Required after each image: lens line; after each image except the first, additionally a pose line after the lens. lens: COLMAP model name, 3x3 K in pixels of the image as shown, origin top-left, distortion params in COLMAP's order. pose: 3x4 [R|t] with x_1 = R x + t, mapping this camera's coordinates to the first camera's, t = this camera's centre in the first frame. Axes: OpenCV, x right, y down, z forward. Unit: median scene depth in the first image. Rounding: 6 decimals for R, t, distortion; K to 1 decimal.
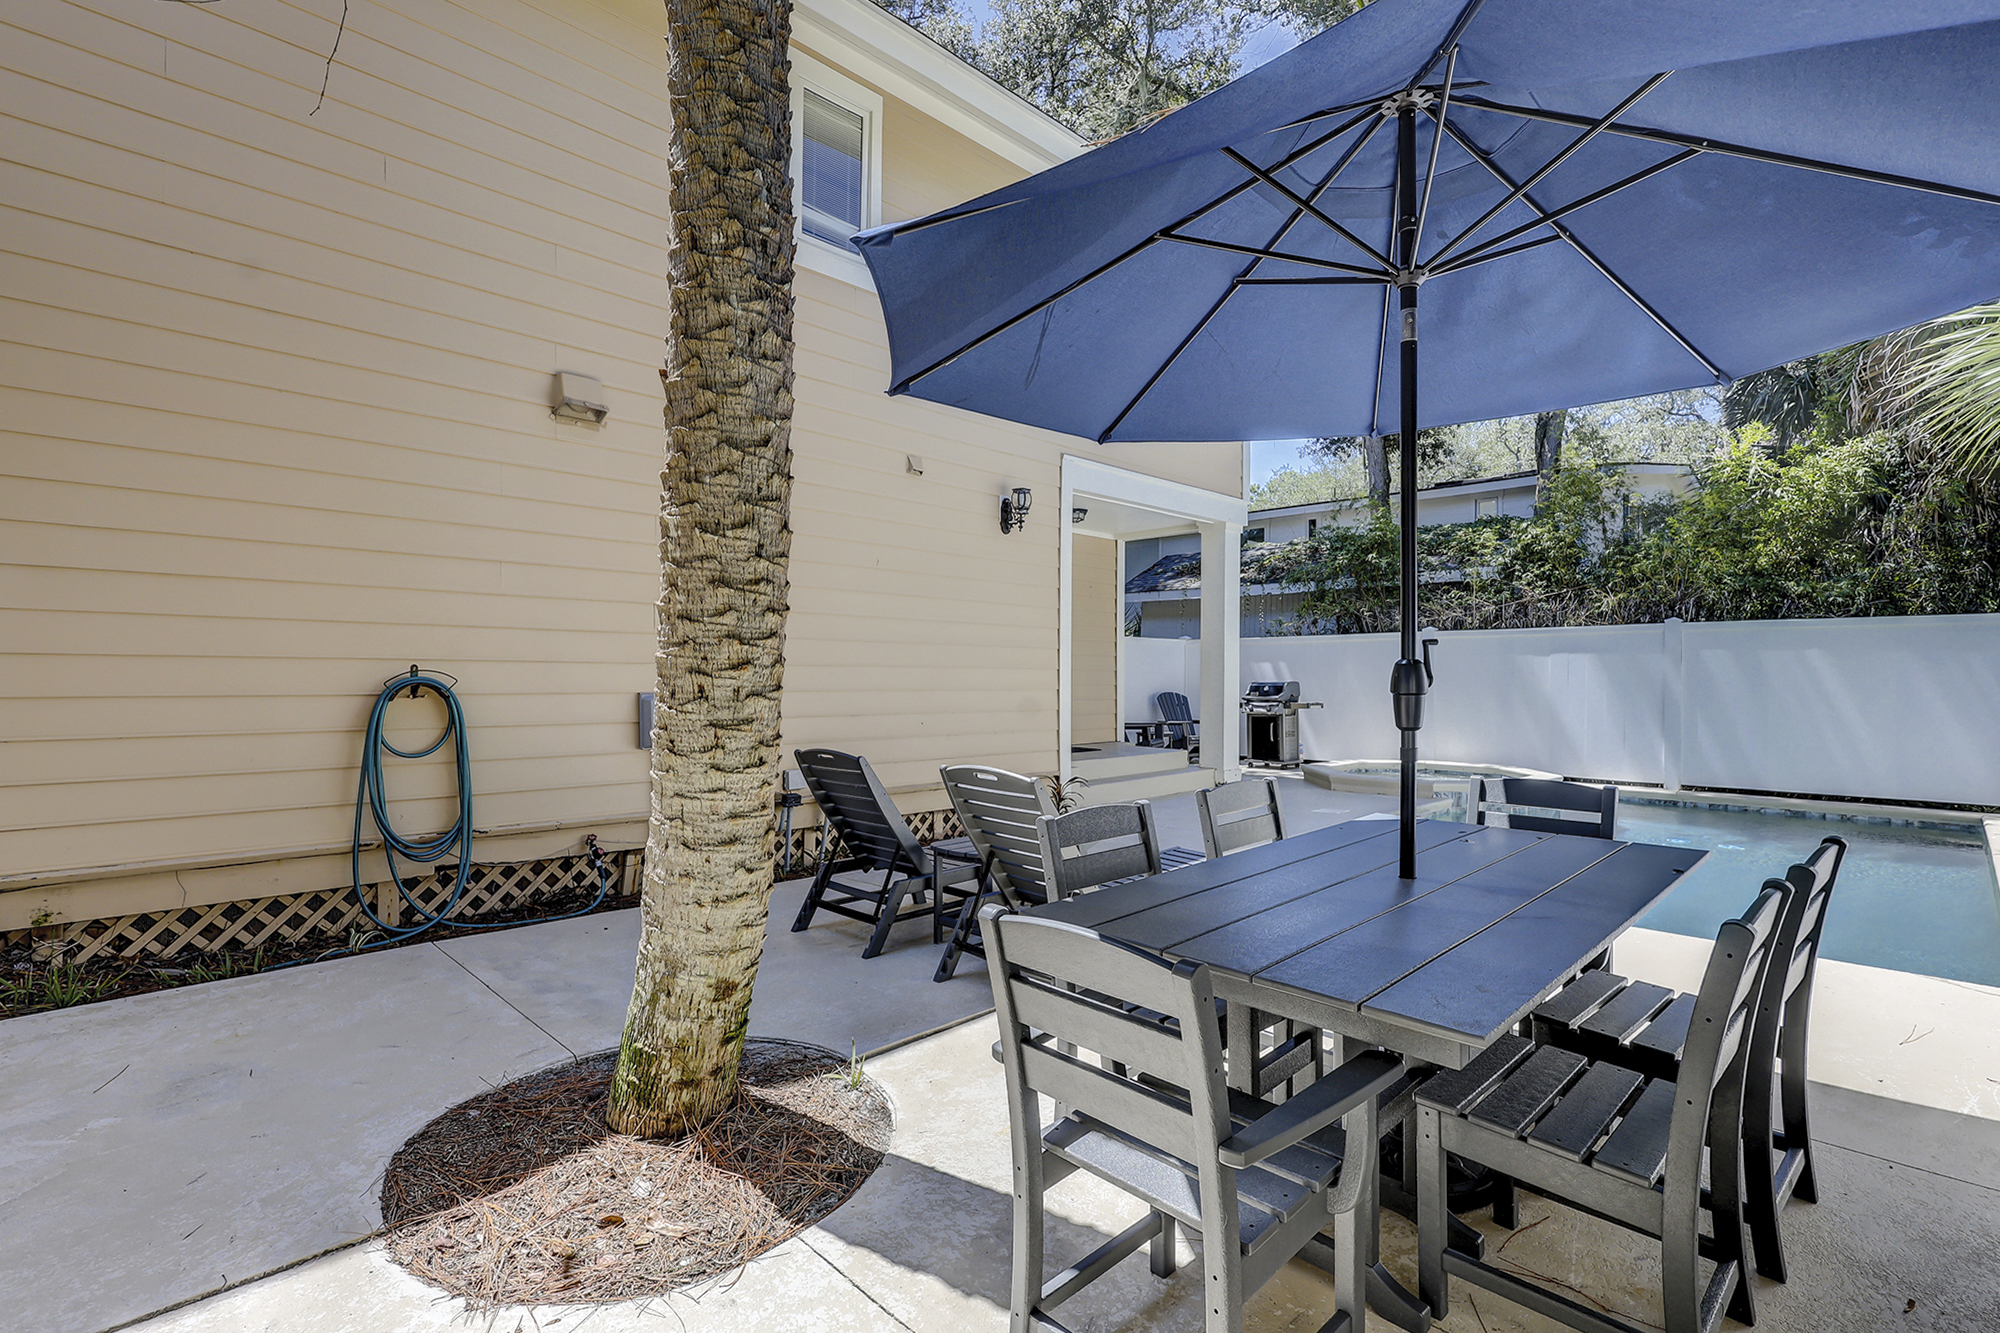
lens RADIAL K [[916.8, 0, 1003.8], [0, 916.8, 669.1], [0, 0, 1]] dist [0.000511, 0.000766]
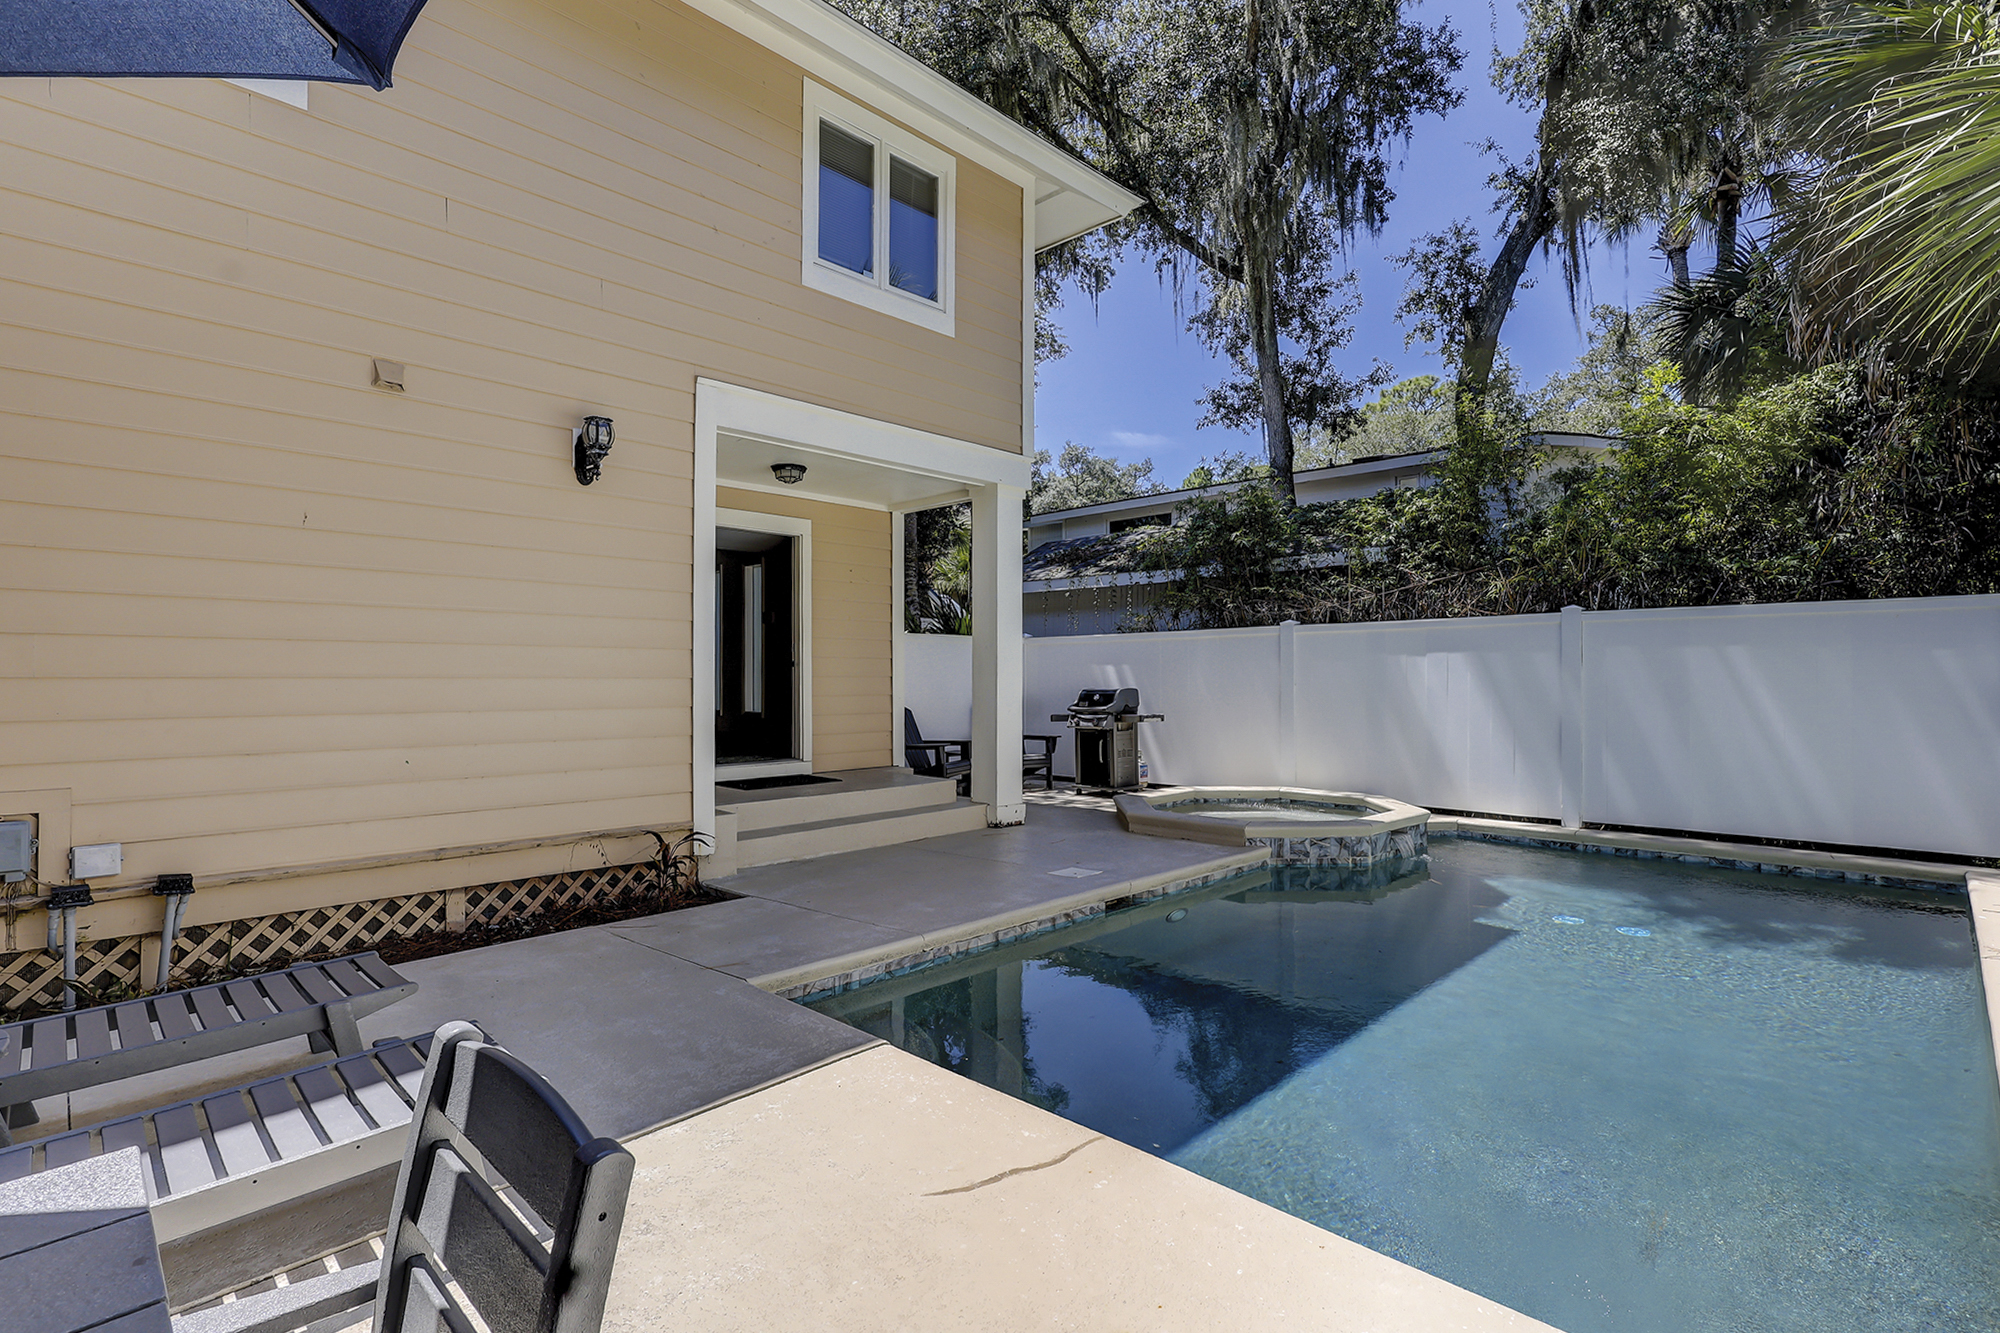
lens RADIAL K [[936.2, 0, 1000.0], [0, 936.2, 666.5], [0, 0, 1]] dist [0.000459, -0.000602]
pose [[0.999855, -0.005424, 0.016148, 0.224147], [0.005495, 0.999976, -0.004327, -0.003376], [-0.016124, 0.004415, 0.999860, 0.209075]]
